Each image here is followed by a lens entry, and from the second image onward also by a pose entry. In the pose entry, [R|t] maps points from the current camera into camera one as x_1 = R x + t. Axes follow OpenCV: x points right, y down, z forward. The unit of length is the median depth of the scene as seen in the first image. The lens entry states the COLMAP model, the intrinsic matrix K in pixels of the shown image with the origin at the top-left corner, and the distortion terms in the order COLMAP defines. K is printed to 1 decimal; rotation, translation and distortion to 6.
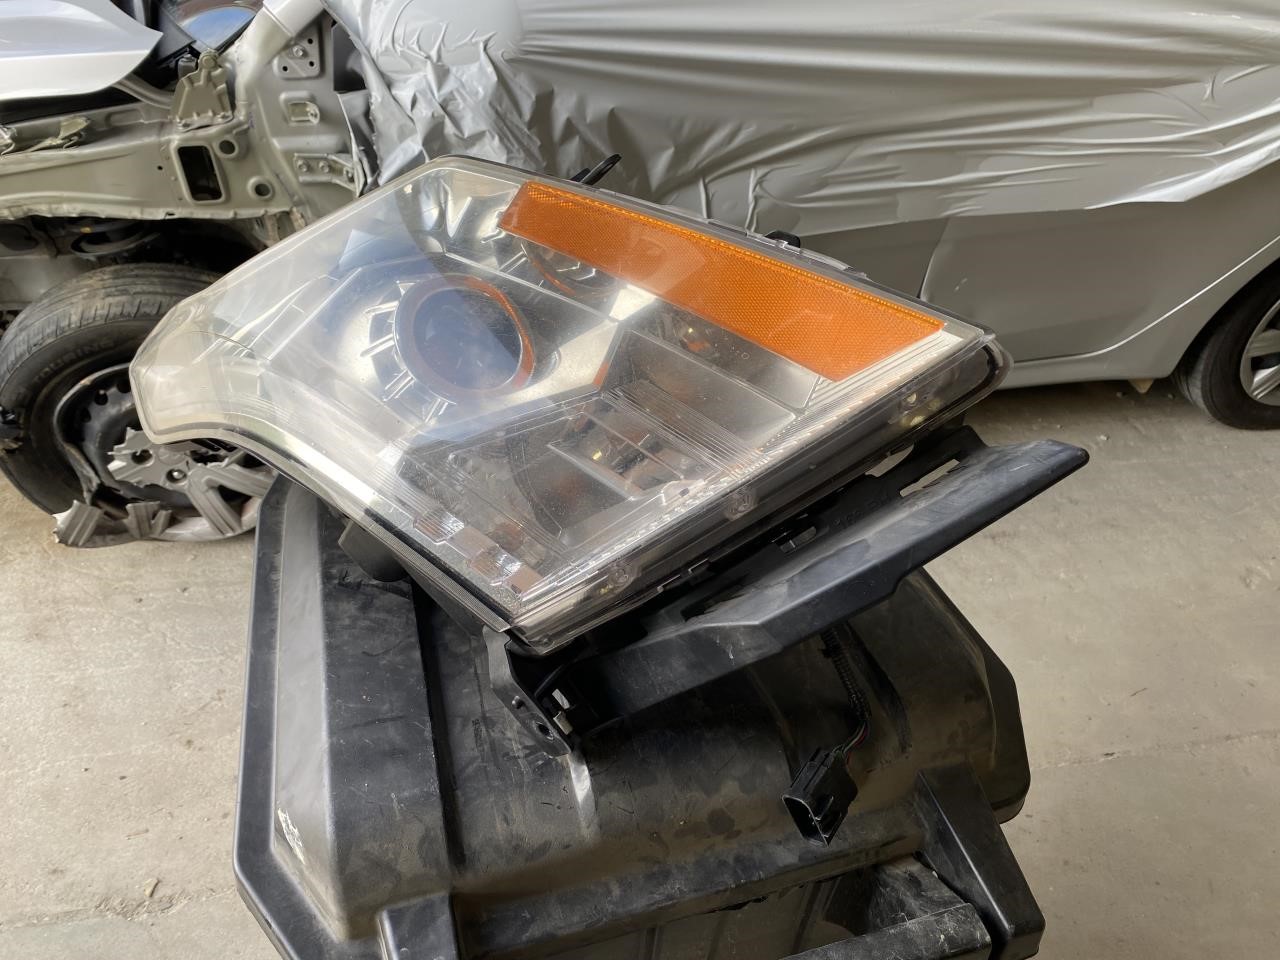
lens RADIAL K [[975.9, 0, 615.6], [0, 975.9, 485.2], [0, 0, 1]] dist [0.004870, -0.001974]
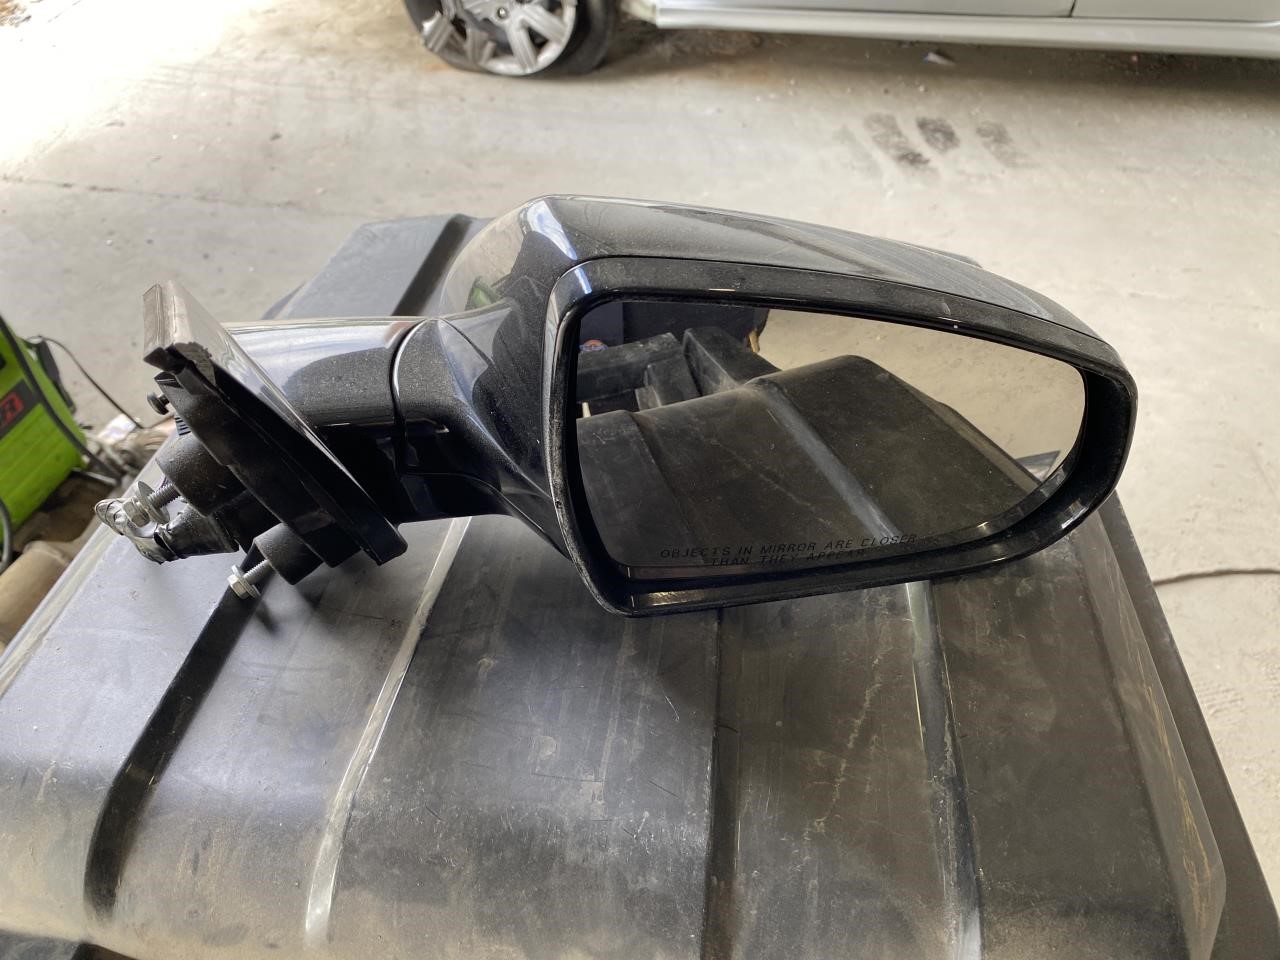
lens RADIAL K [[975.9, 0, 615.6], [0, 975.9, 485.2], [0, 0, 1]] dist [0.004870, -0.001974]
pose [[0.920453, 0.245443, -0.304178, 0.368387], [-0.221610, 0.968784, 0.111118, 0.554941], [0.321956, -0.034870, 0.946112, -0.390519]]
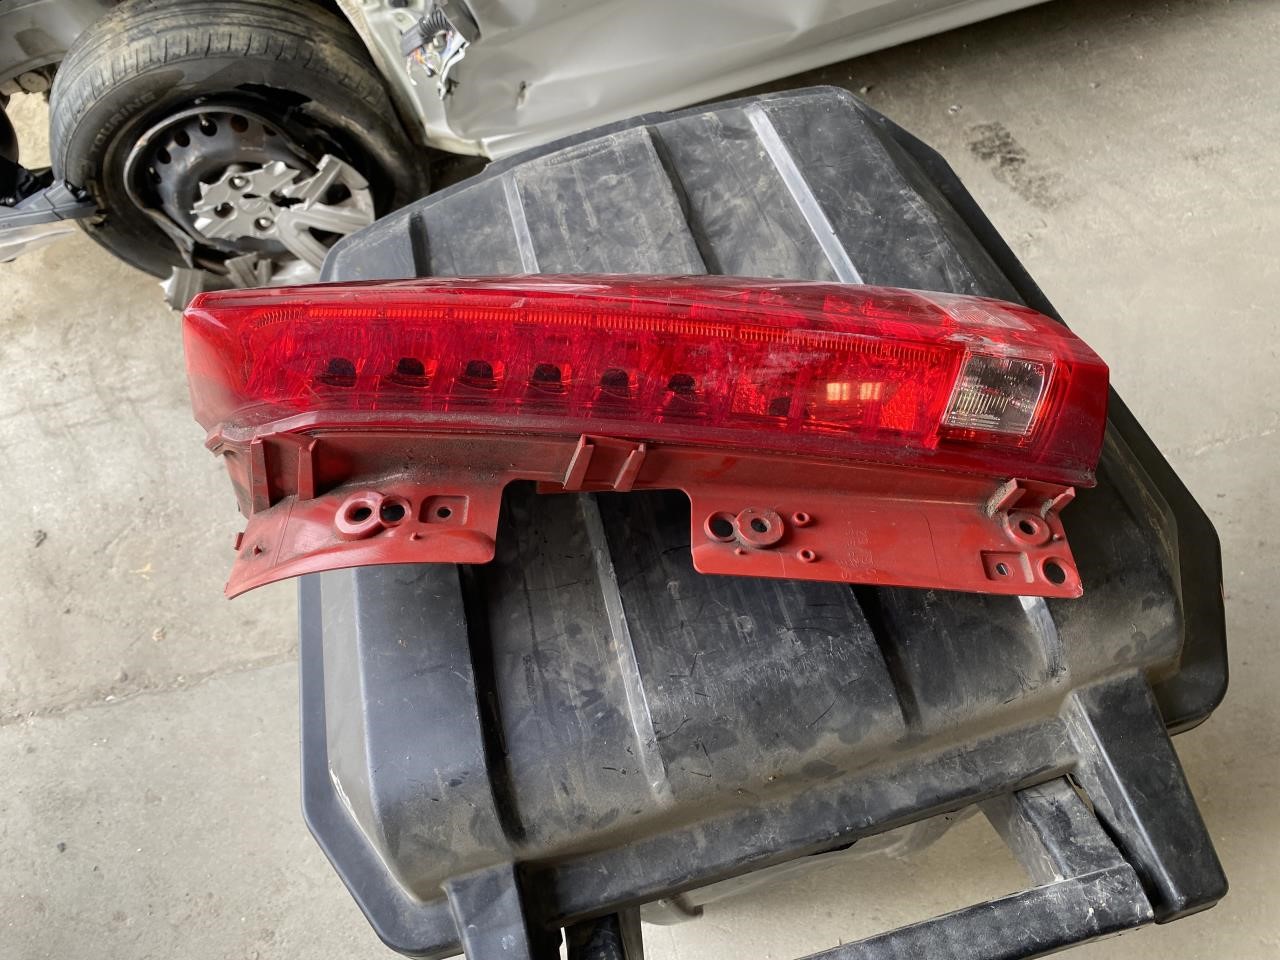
lens RADIAL K [[976.1, 0, 606.4], [0, 976.1, 475.2], [0, 0, 1]] dist [-0.011286, -0.001580]
pose [[0.977650, -0.074554, -0.196575, 0.046359], [0.142264, 0.923027, 0.357466, -0.088954], [0.154794, -0.377442, 0.913004, 0.123265]]
